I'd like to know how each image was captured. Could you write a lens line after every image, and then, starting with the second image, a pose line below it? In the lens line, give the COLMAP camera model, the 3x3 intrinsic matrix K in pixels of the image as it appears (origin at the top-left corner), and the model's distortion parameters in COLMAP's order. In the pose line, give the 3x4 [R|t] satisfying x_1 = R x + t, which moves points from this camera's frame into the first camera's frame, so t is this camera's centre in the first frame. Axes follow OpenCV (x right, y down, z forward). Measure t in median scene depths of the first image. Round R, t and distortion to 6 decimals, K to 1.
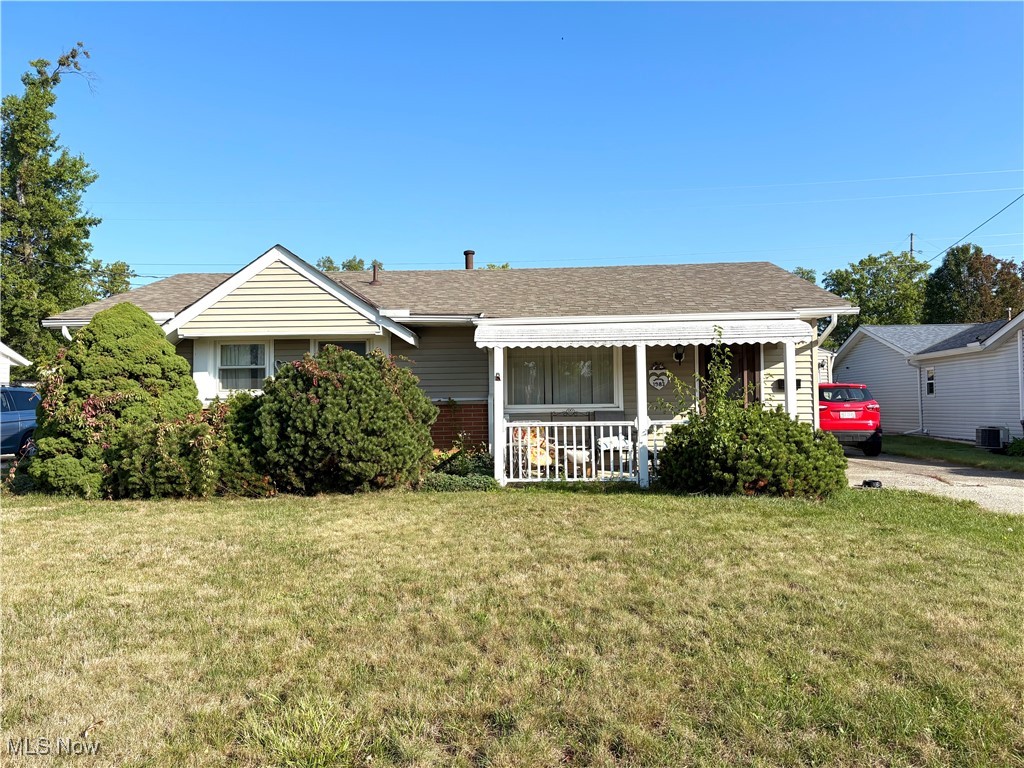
lens RADIAL K [[777.5, 0, 510.8], [0, 777.5, 379.5], [0, 0, 1]] dist [0.058968, -0.061463]
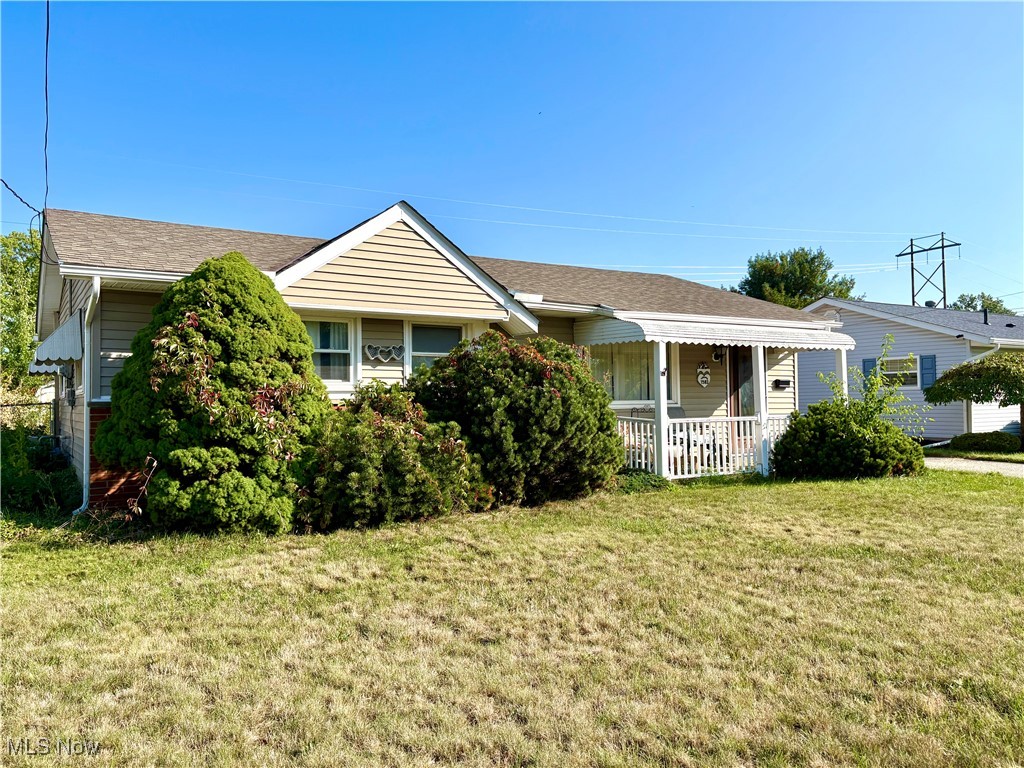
lens RADIAL K [[777.5, 0, 515.7], [0, 777.5, 374.4], [0, 0, 1]] dist [0.058968, -0.061463]
pose [[0.813374, 0.022027, 0.581324, -0.746259], [-0.019177, 0.999755, -0.011050, 0.014135], [-0.581425, -0.002160, 0.813597, 0.312024]]
